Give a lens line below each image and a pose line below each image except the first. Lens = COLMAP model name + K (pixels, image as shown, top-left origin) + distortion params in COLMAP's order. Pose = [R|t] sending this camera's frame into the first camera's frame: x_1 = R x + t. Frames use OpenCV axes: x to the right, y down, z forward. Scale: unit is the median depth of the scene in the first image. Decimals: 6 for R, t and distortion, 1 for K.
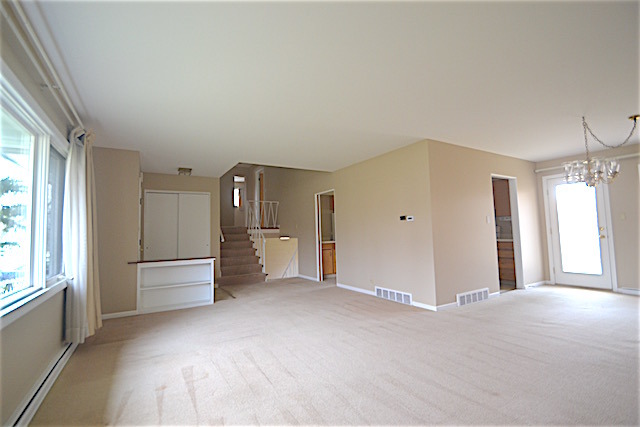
lens RADIAL K [[284.5, 0, 316.6], [0, 284.5, 214.9], [0, 0, 1]] dist [-0.002759, -0.003682]
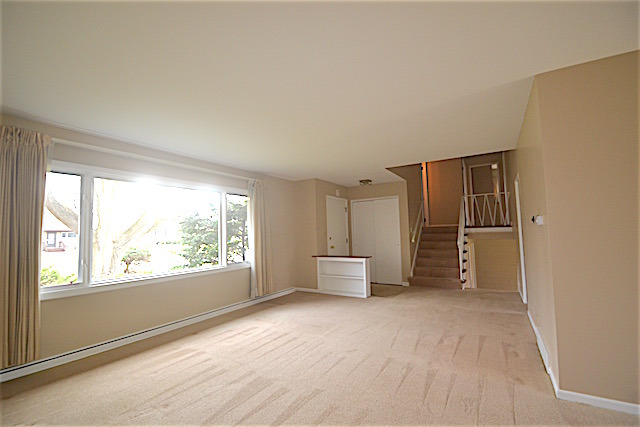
lens RADIAL K [[284.5, 0, 318.7], [0, 284.5, 220.4], [0, 0, 1]] dist [-0.002759, -0.003682]
pose [[0.454878, -0.023667, -0.890239, 0.650399], [0.068963, 0.997581, 0.008716, -0.025455], [0.887879, -0.065359, 0.455410, 0.366308]]
